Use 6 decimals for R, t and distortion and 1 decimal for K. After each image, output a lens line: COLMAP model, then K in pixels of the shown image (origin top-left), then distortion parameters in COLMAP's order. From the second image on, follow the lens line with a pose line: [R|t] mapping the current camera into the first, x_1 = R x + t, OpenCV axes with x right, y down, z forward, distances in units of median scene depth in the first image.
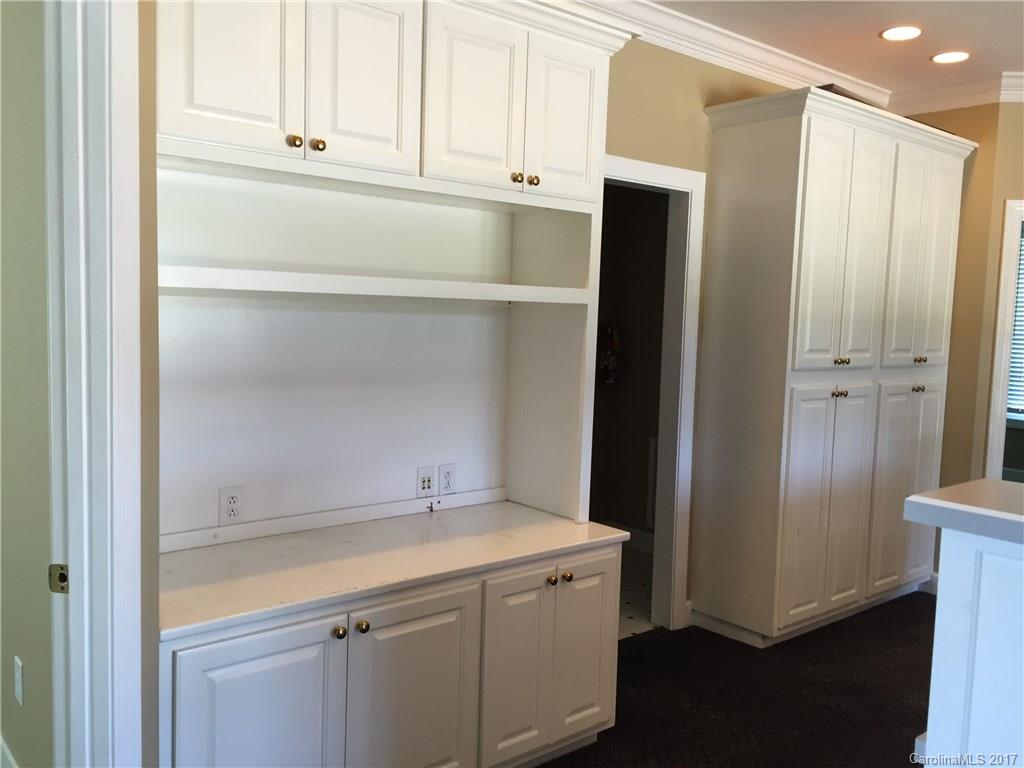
lens RADIAL K [[869.2, 0, 512.0], [0, 869.2, 384.0], [0, 0, 1]] dist [0.073436, -0.082185]
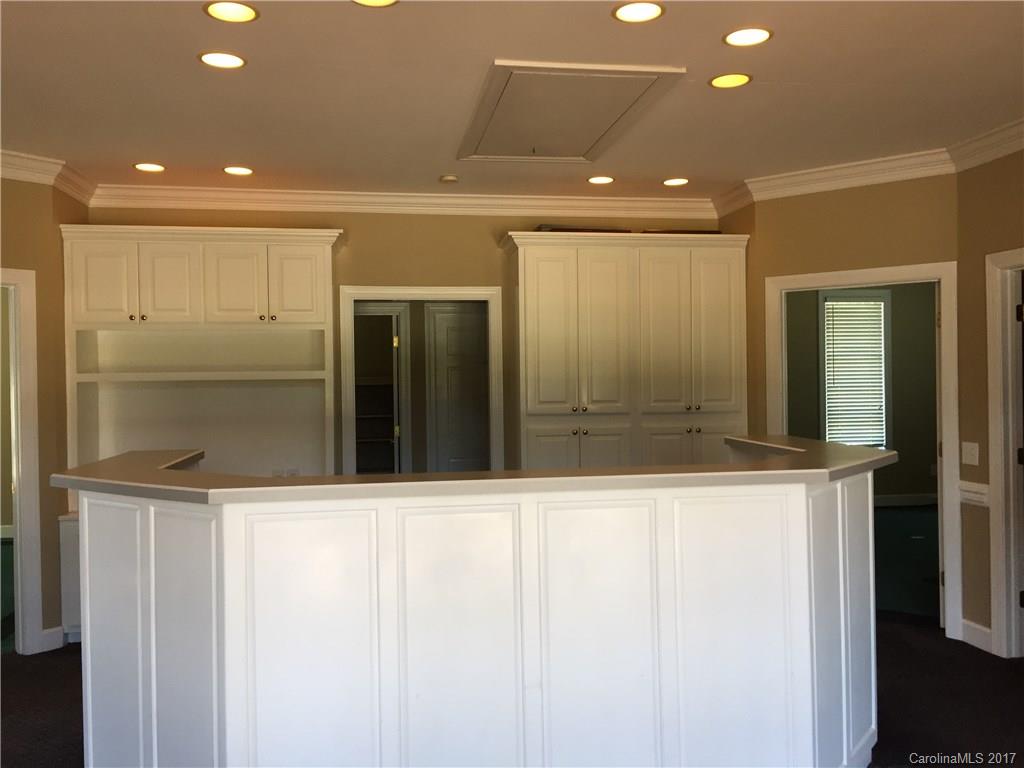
lens RADIAL K [[869.2, 0, 512.0], [0, 869.2, 384.0], [0, 0, 1]] dist [0.073436, -0.082185]
pose [[0.854960, -0.037566, -0.517332, 1.013999], [-0.004533, 0.996795, -0.079874, 0.046200], [0.518674, 0.070634, 0.852049, -0.254552]]
